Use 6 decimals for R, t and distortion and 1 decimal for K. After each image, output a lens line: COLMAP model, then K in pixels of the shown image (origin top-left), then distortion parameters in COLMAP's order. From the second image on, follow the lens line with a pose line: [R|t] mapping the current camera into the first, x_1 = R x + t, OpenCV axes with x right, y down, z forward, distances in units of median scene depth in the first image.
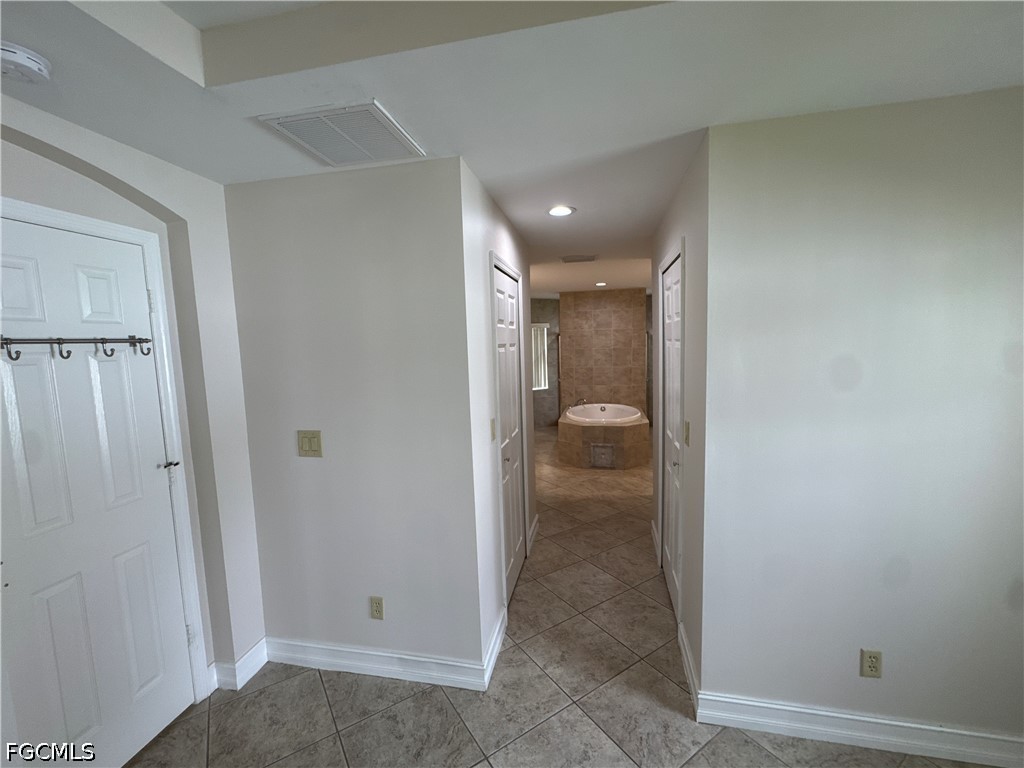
lens RADIAL K [[435.4, 0, 508.0], [0, 435.4, 384.2], [0, 0, 1]] dist [-0.004734, 0.000234]
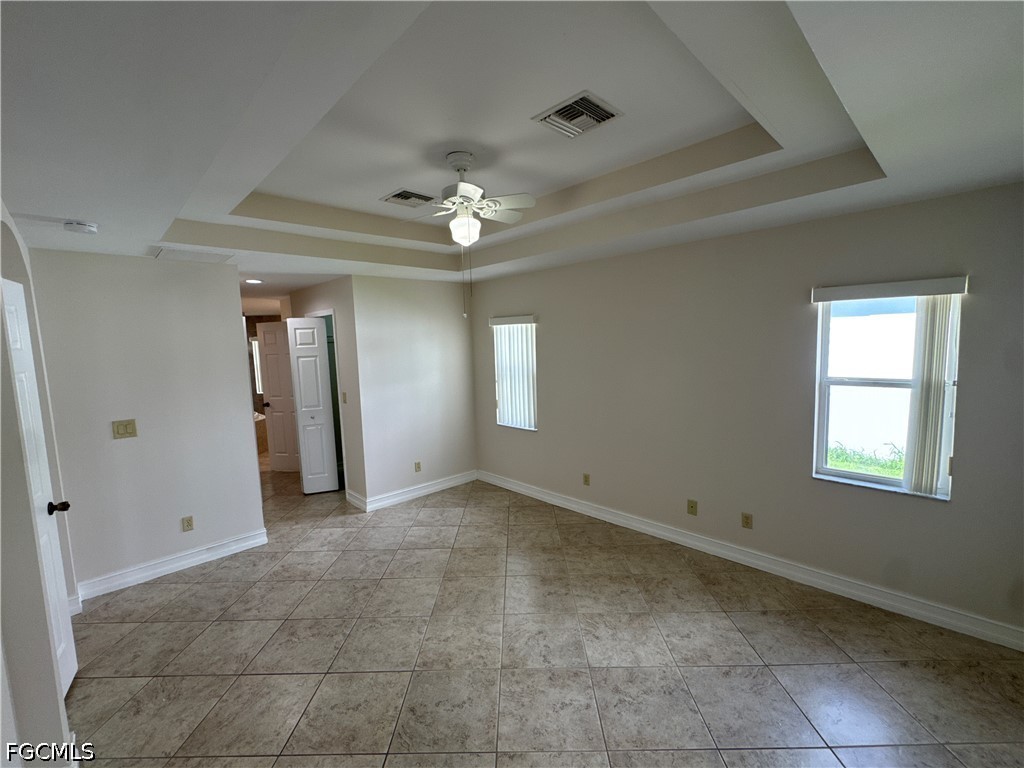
lens RADIAL K [[435.4, 0, 510.5], [0, 435.4, 385.7], [0, 0, 1]] dist [-0.004734, 0.000234]
pose [[0.560850, -0.073965, 0.824607, -1.057475], [0.093772, 0.995267, 0.025495, 0.085454], [-0.822590, 0.063026, 0.565132, -1.069284]]
